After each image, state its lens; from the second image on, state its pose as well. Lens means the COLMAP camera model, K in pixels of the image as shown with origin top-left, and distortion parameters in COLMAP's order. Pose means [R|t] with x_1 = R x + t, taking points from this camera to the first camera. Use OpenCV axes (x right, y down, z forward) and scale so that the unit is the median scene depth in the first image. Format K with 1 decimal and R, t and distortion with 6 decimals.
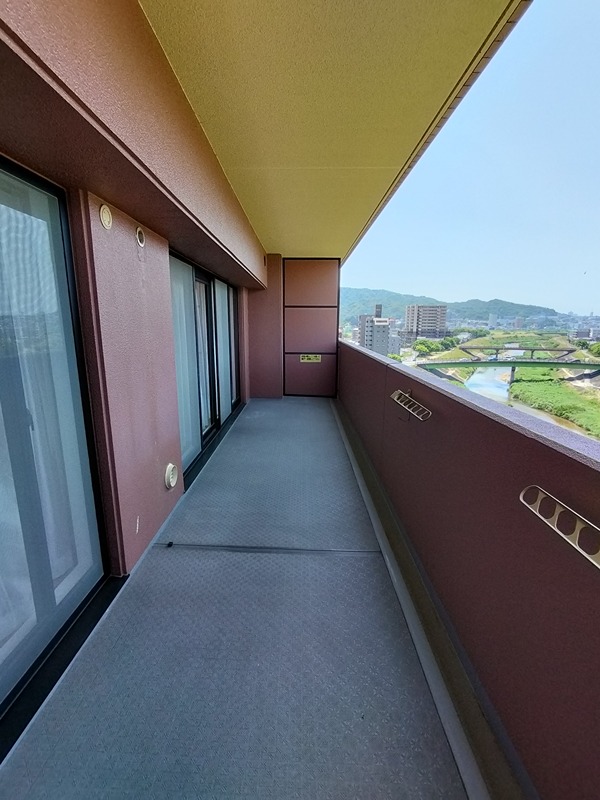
lens RADIAL K [[372.4, 0, 296.7], [0, 372.4, 402.5], [0, 0, 1]] dist [0.000088, -0.000008]
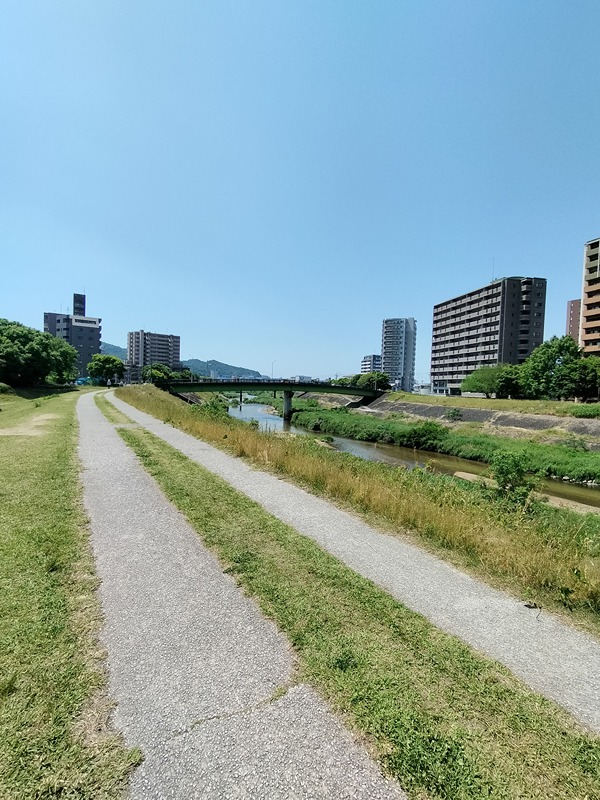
lens RADIAL K [[372.4, 0, 296.7], [0, 372.4, 402.5], [0, 0, 1]] dist [0.000088, -0.000008]
pose [[0.760812, 0.005212, 0.648951, 0.099528], [0.094845, 0.988338, -0.119131, 0.010435], [-0.642004, 0.152186, 0.751445, 0.360576]]
